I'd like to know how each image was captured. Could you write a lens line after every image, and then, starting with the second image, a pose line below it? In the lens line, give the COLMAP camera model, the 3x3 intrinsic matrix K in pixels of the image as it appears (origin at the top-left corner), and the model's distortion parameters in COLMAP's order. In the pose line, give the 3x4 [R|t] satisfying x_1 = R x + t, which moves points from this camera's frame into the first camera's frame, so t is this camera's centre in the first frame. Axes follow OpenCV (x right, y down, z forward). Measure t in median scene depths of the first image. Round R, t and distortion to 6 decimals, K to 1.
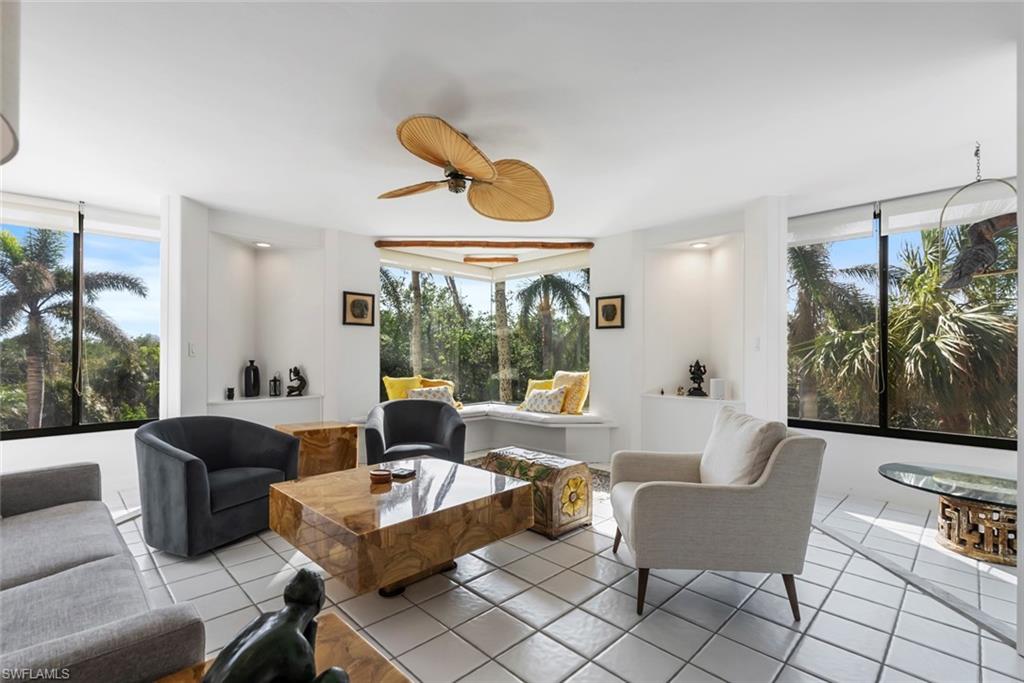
lens RADIAL K [[457.1, 0, 518.0], [0, 457.1, 344.9], [0, 0, 1]] dist [-0.001158, -0.000162]
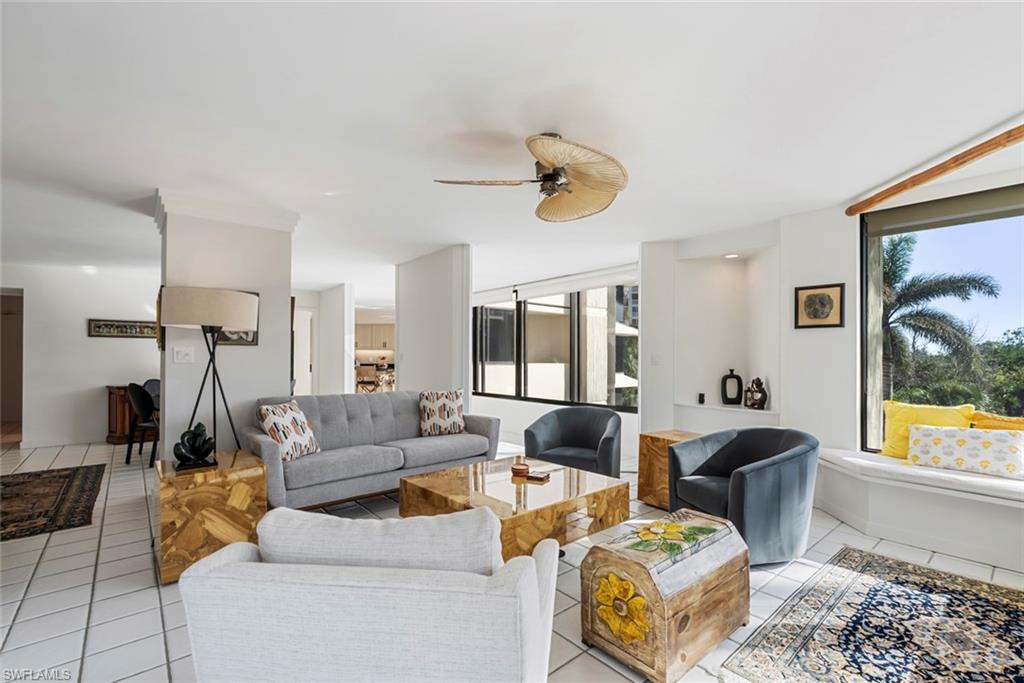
lens RADIAL K [[457.1, 0, 518.8], [0, 457.1, 351.9], [0, 0, 1]] dist [-0.001158, -0.000162]
pose [[-0.091756, -0.011609, -0.995714, 0.490164], [0.013546, 0.999825, -0.012905, 0.000901], [0.995689, -0.014672, -0.091582, 0.615517]]
